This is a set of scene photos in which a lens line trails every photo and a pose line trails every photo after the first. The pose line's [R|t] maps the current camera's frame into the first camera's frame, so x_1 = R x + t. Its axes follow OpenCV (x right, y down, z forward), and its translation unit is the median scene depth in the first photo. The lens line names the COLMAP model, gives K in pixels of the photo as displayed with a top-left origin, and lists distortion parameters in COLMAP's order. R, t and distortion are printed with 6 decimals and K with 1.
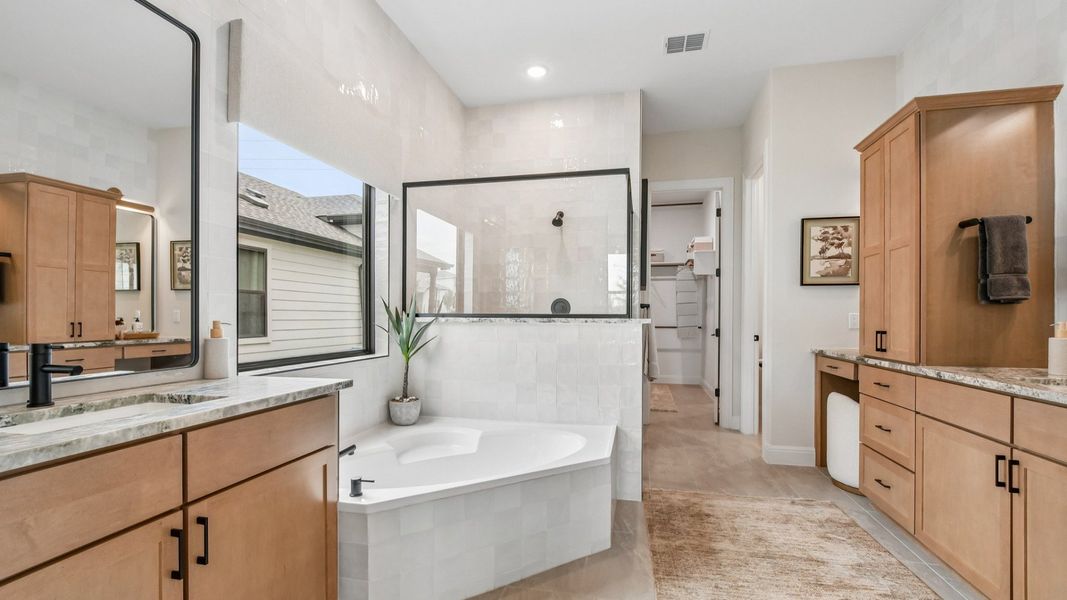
lens RADIAL K [[485.8, 0, 531.8], [0, 485.8, 309.1], [0, 0, 1]] dist [0.002890, 0.000171]
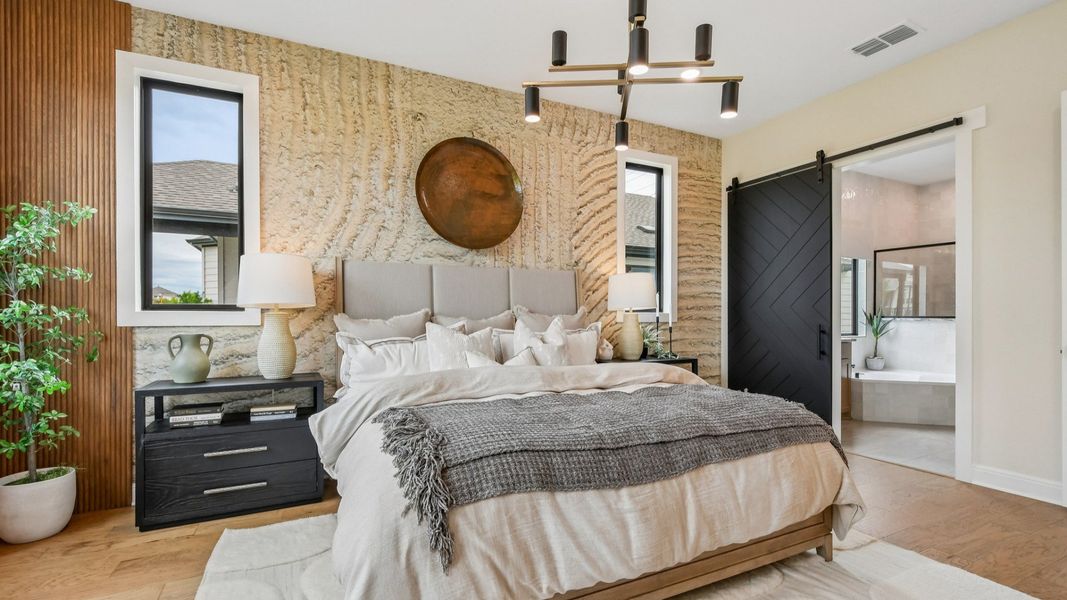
lens RADIAL K [[485.8, 0, 529.2], [0, 485.8, 309.5], [0, 0, 1]] dist [0.002890, 0.000171]
pose [[0.647014, -0.004713, -0.762464, 0.357904], [0.007344, 0.999973, 0.000050, -0.029536], [0.762443, -0.005632, 0.647031, -1.433578]]
